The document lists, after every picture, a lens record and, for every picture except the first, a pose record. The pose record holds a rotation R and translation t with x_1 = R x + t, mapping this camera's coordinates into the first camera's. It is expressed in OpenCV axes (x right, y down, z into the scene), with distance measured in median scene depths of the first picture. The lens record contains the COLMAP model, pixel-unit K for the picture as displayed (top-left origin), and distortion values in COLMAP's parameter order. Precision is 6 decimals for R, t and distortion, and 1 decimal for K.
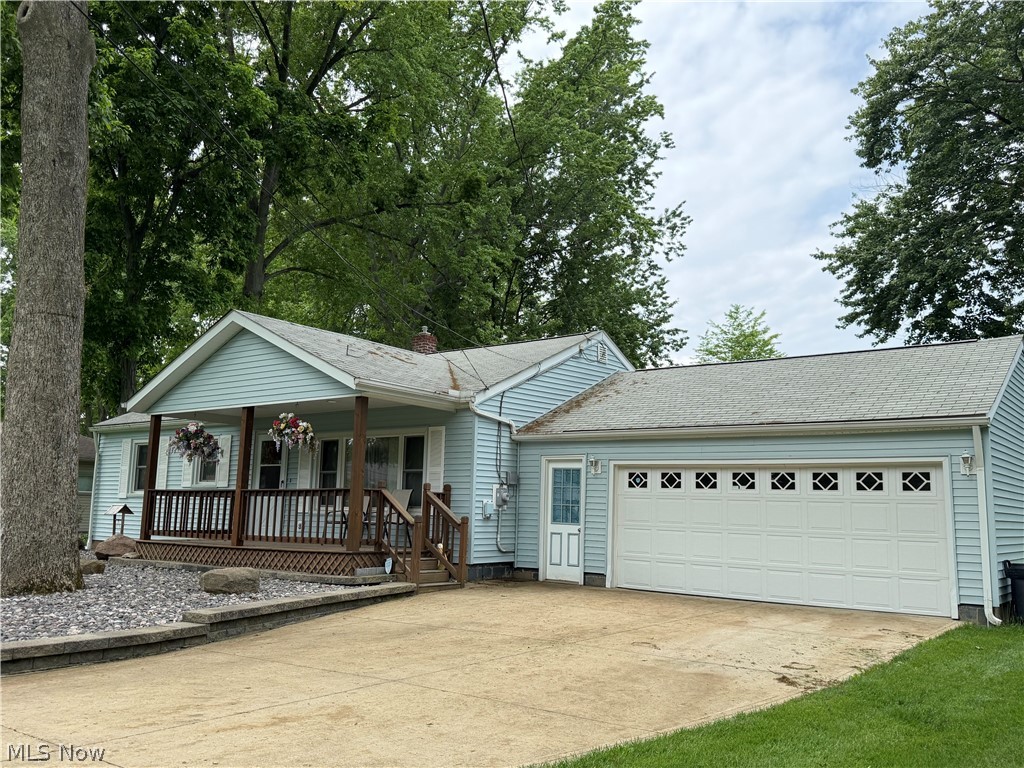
lens RADIAL K [[860.6, 0, 512.2], [0, 860.6, 388.9], [0, 0, 1]] dist [0.128015, -0.244295]
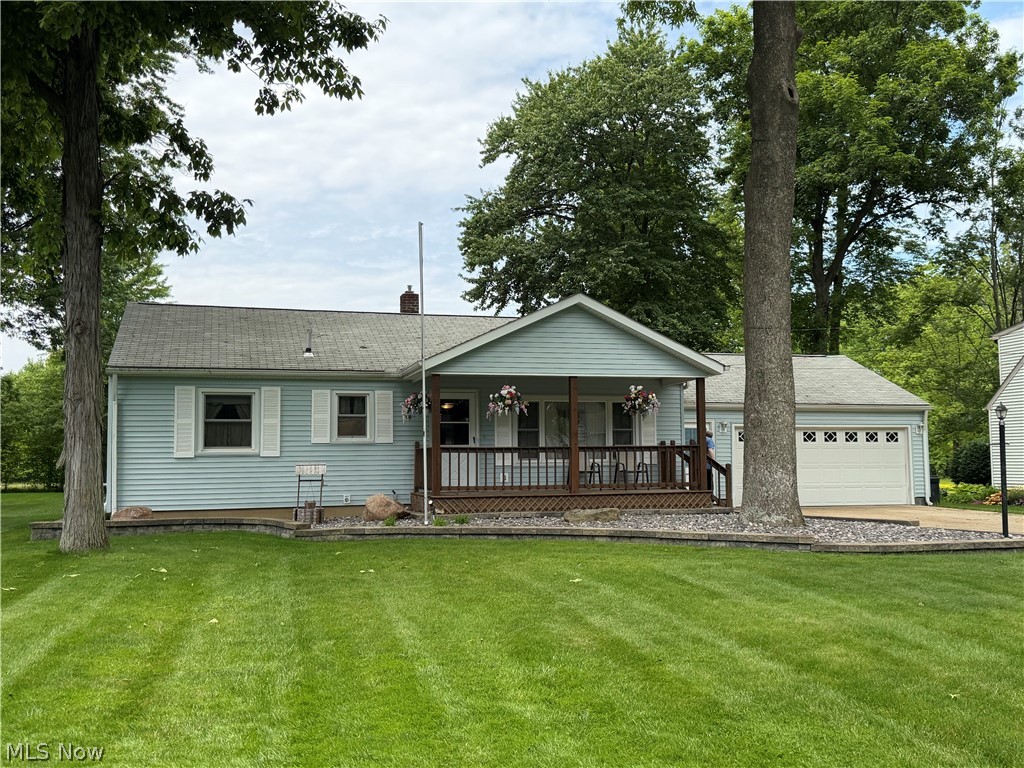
lens RADIAL K [[1052.8, 0, 514.8], [0, 1052.8, 399.8], [0, 0, 1]] dist [0.150763, -0.377698]
pose [[0.598956, 0.022990, 0.800452, -1.468659], [-0.084308, 0.995843, 0.034483, 0.010454], [-0.796332, -0.088138, 0.598404, 0.199372]]
